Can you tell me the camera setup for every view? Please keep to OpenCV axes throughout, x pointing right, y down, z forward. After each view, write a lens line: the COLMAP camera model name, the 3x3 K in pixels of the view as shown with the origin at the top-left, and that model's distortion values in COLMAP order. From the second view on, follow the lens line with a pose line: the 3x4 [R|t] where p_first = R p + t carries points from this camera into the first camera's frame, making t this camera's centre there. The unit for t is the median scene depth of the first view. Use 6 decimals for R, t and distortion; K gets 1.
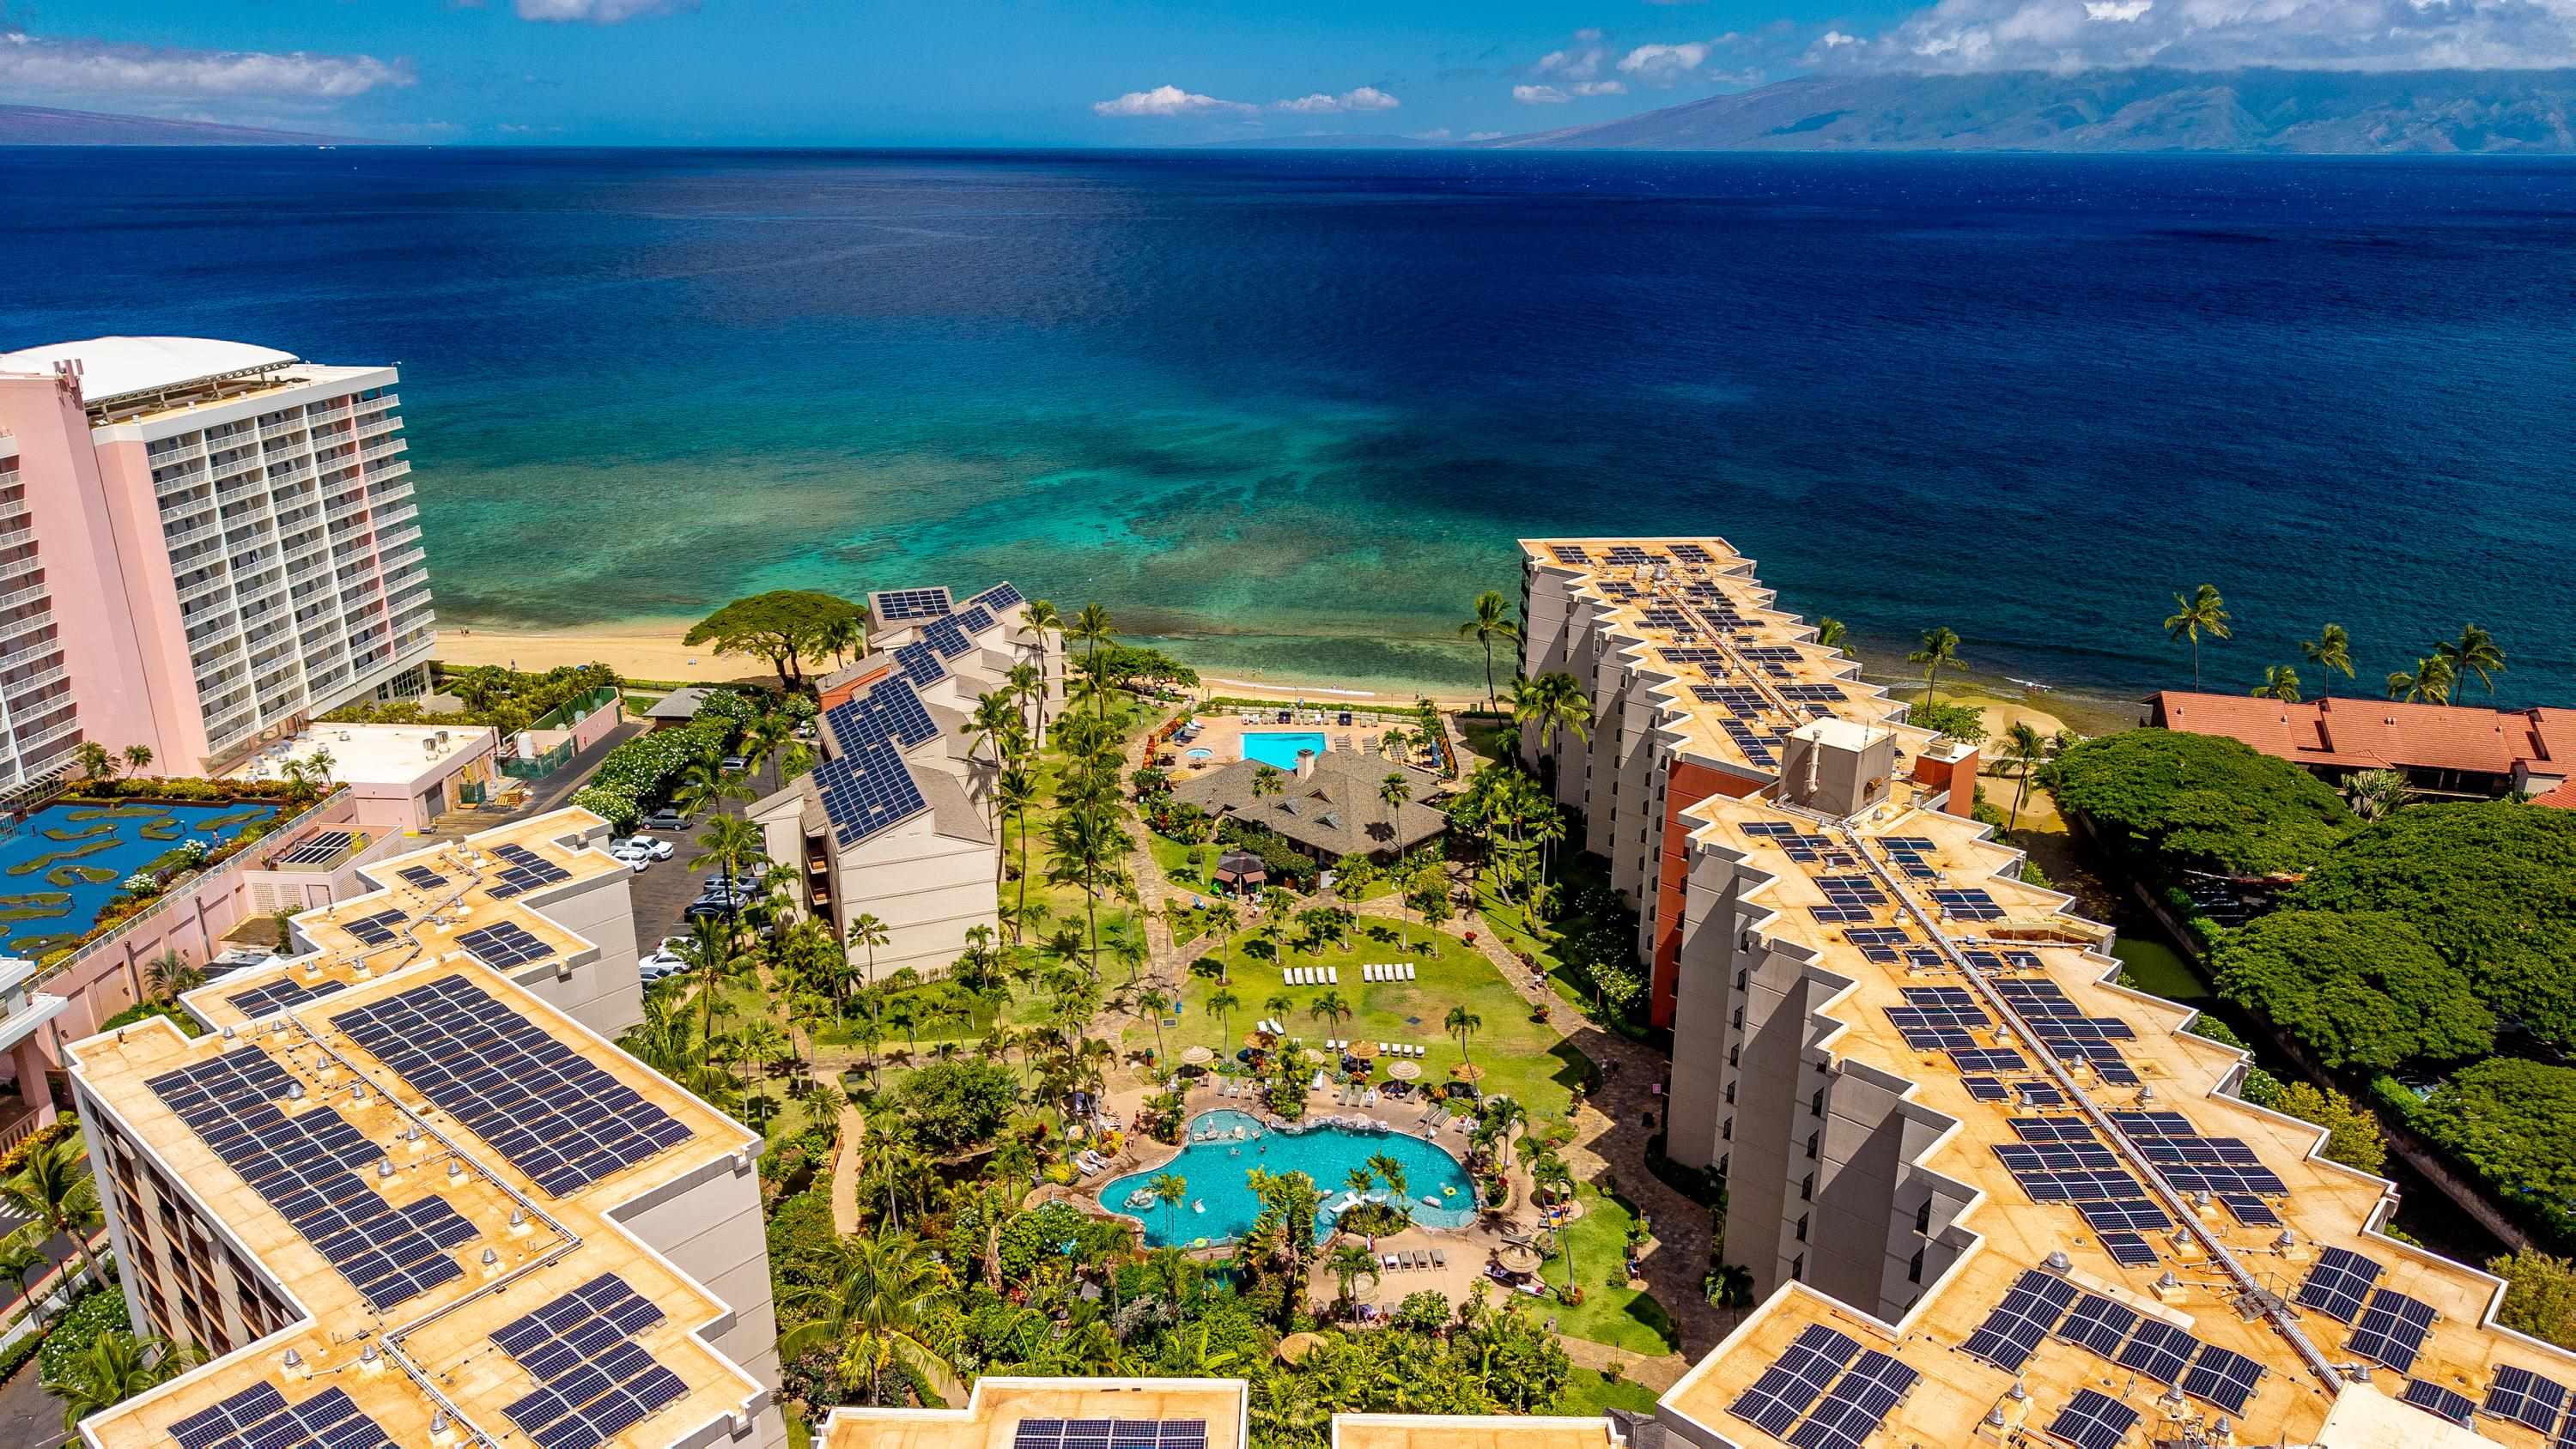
lens RADIAL K [[1704.5, 0, 1292.3], [0, 1704.5, 727.4], [0, 0, 1]] dist [0.004510, -0.003331]
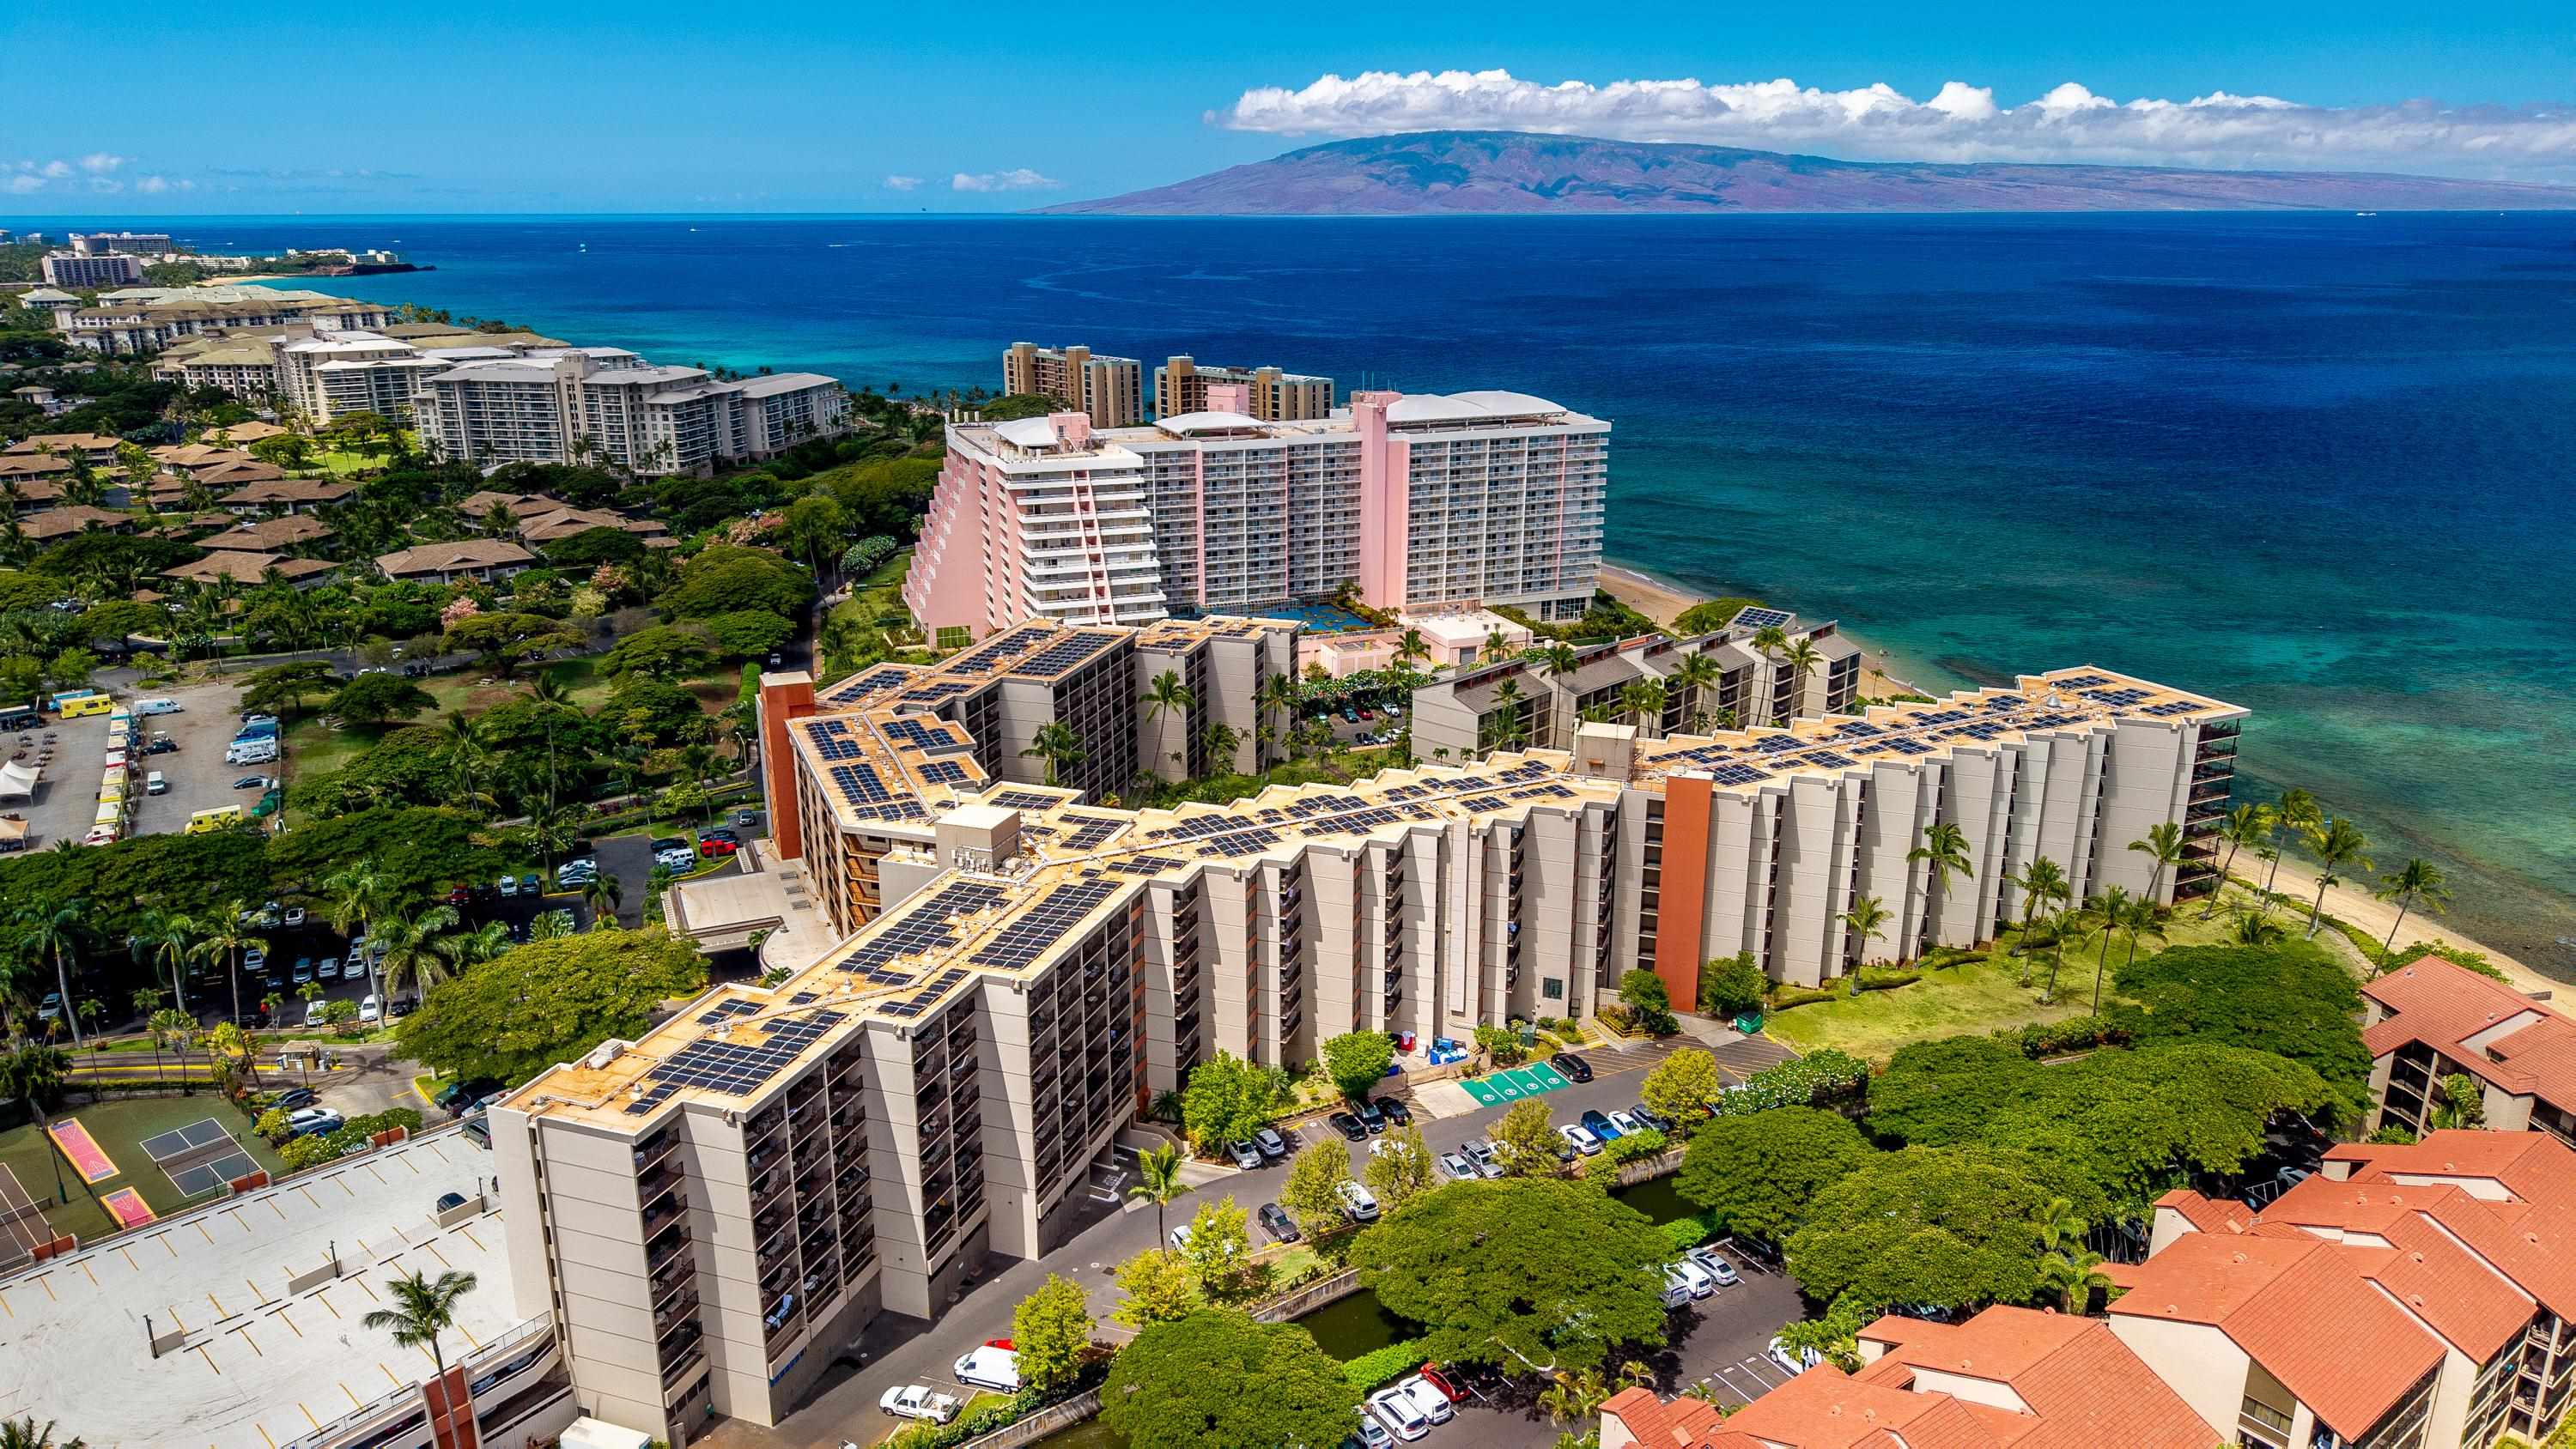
lens RADIAL K [[1711.2, 0, 1288.0], [0, 1711.2, 724.5], [0, 0, 1]] dist [0.001718, -0.001222]
pose [[0.416039, 0.257139, -0.872234, 1.909889], [-0.288010, 0.947067, 0.141825, -0.169911], [0.862532, 0.192207, 0.468075, 0.008424]]
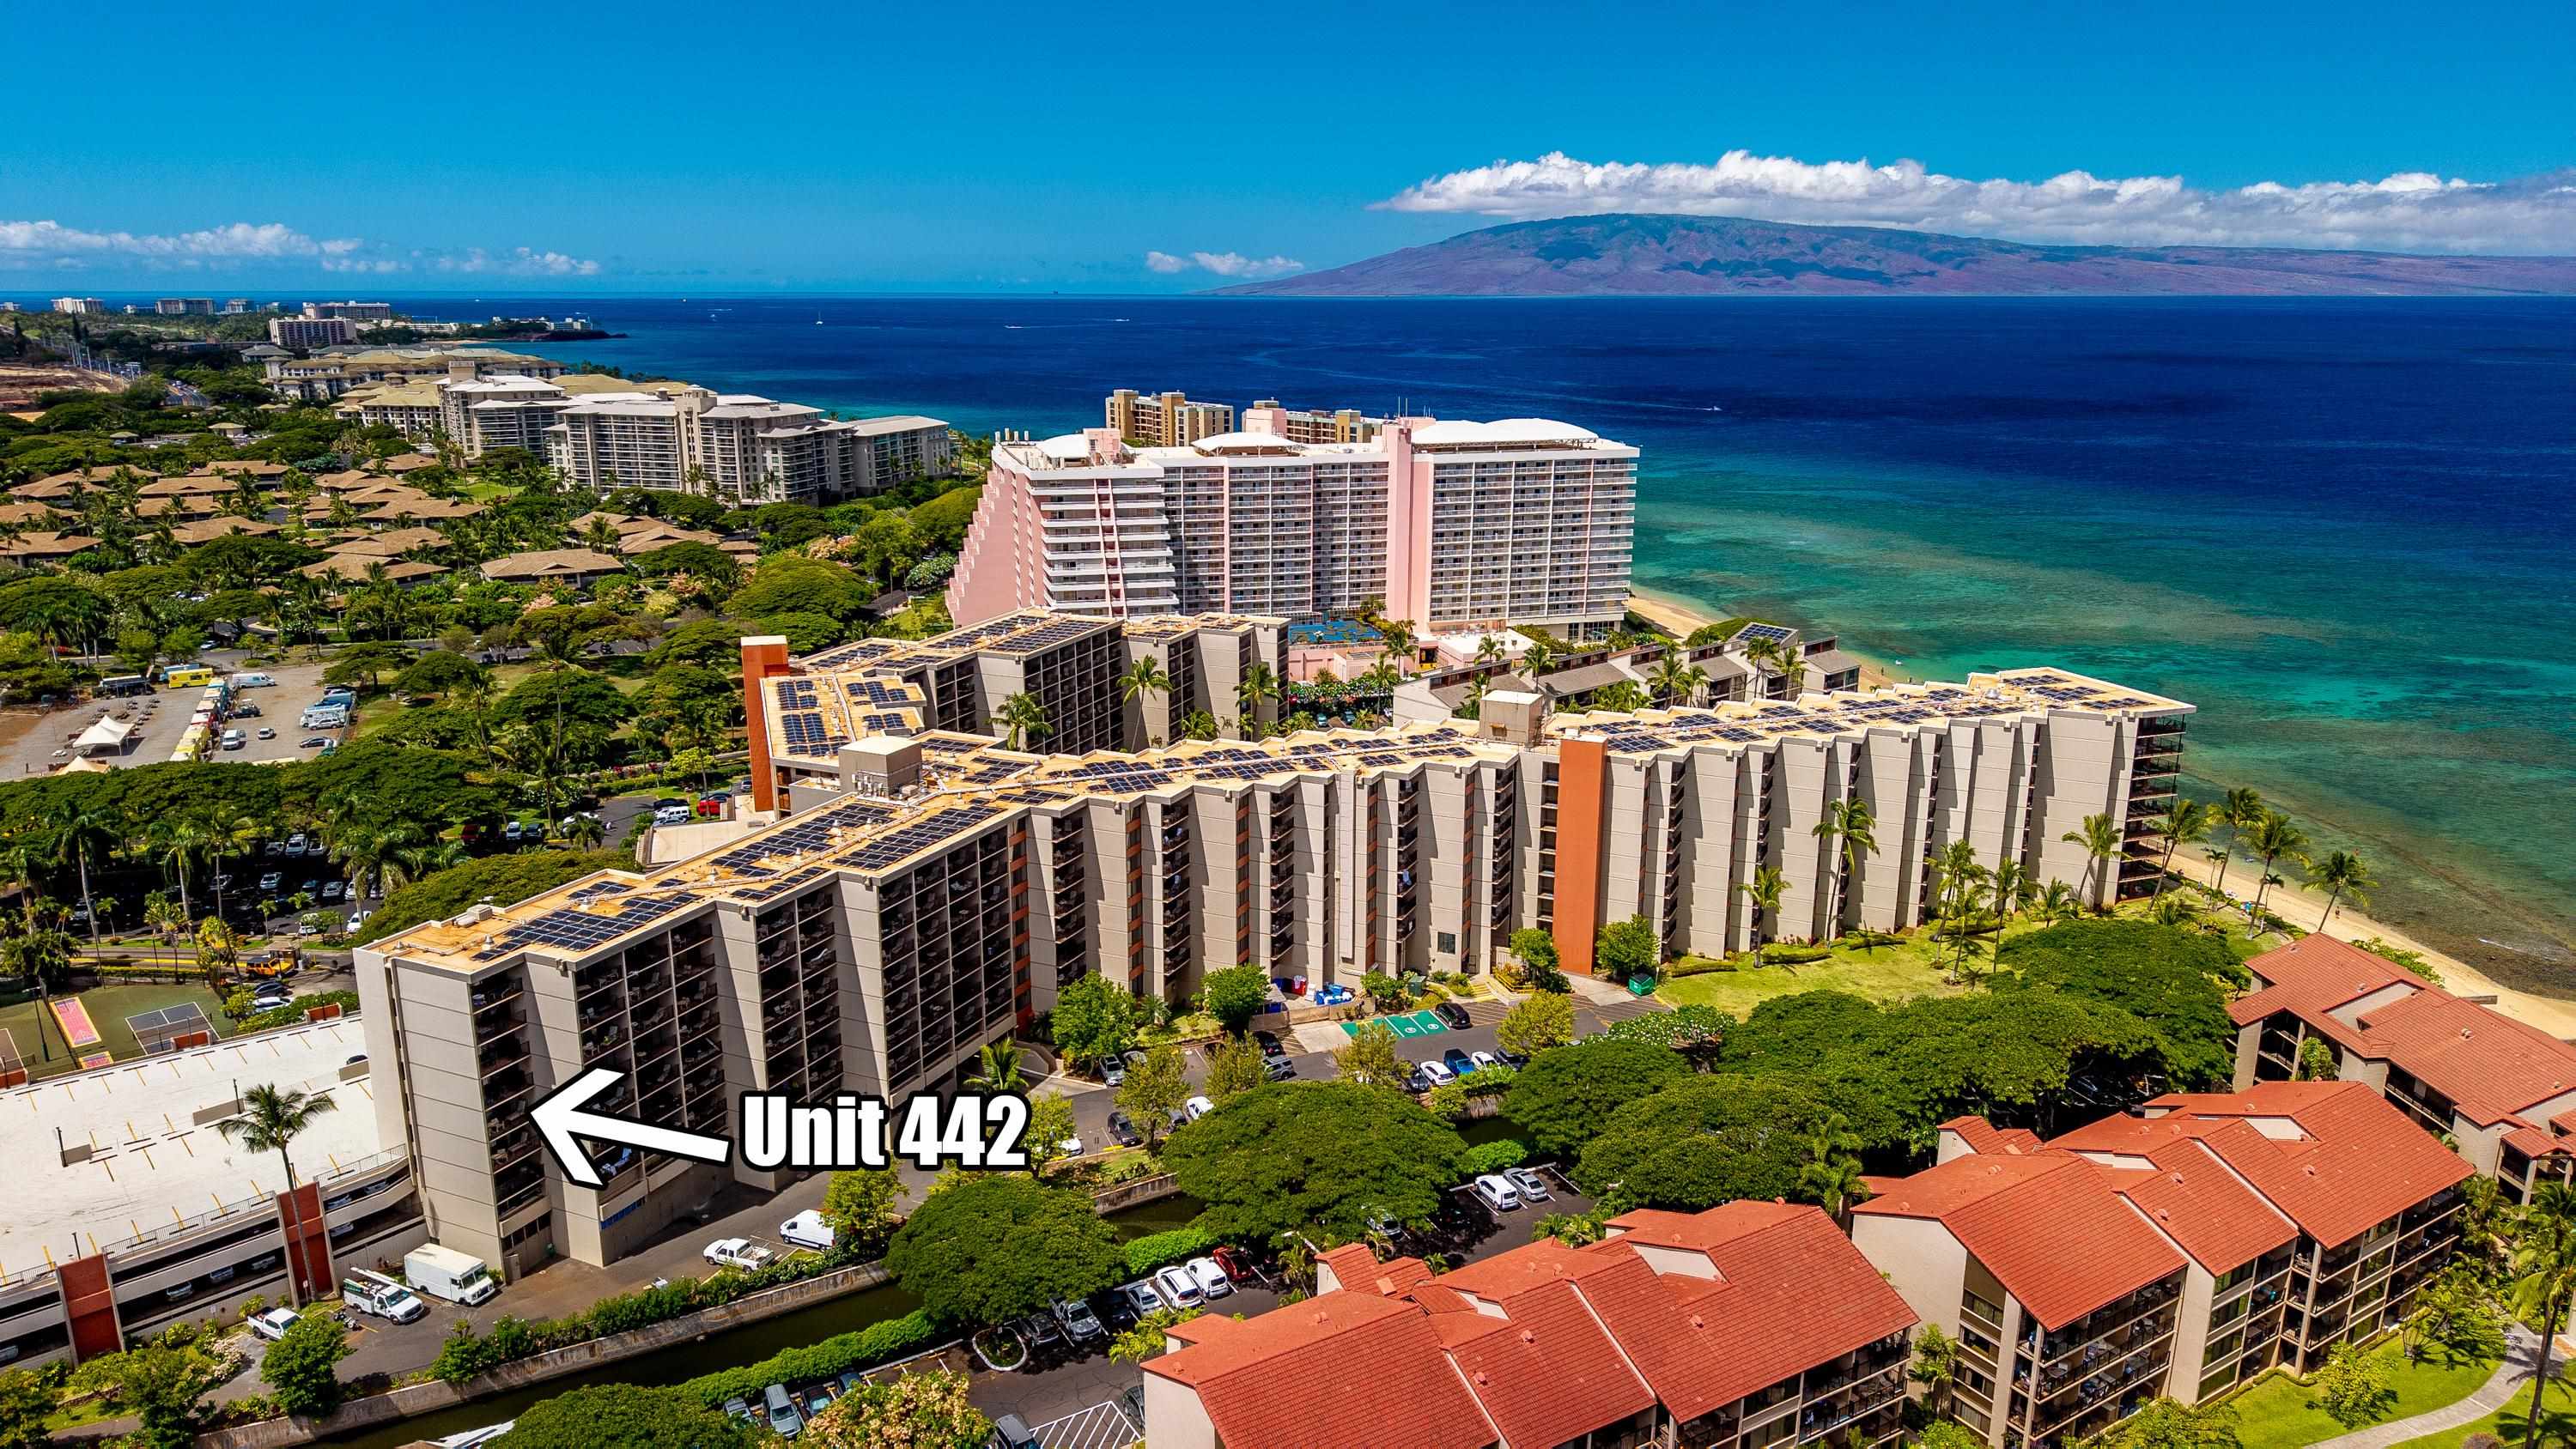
lens RADIAL K [[1704.5, 0, 1292.3], [0, 1704.5, 727.4], [0, 0, 1]] dist [0.004510, -0.003331]
pose [[0.331498, 0.231174, -0.914695, 2.113973], [-0.303024, 0.944236, 0.128820, -0.138246], [0.893468, 0.234471, 0.383064, 0.242640]]
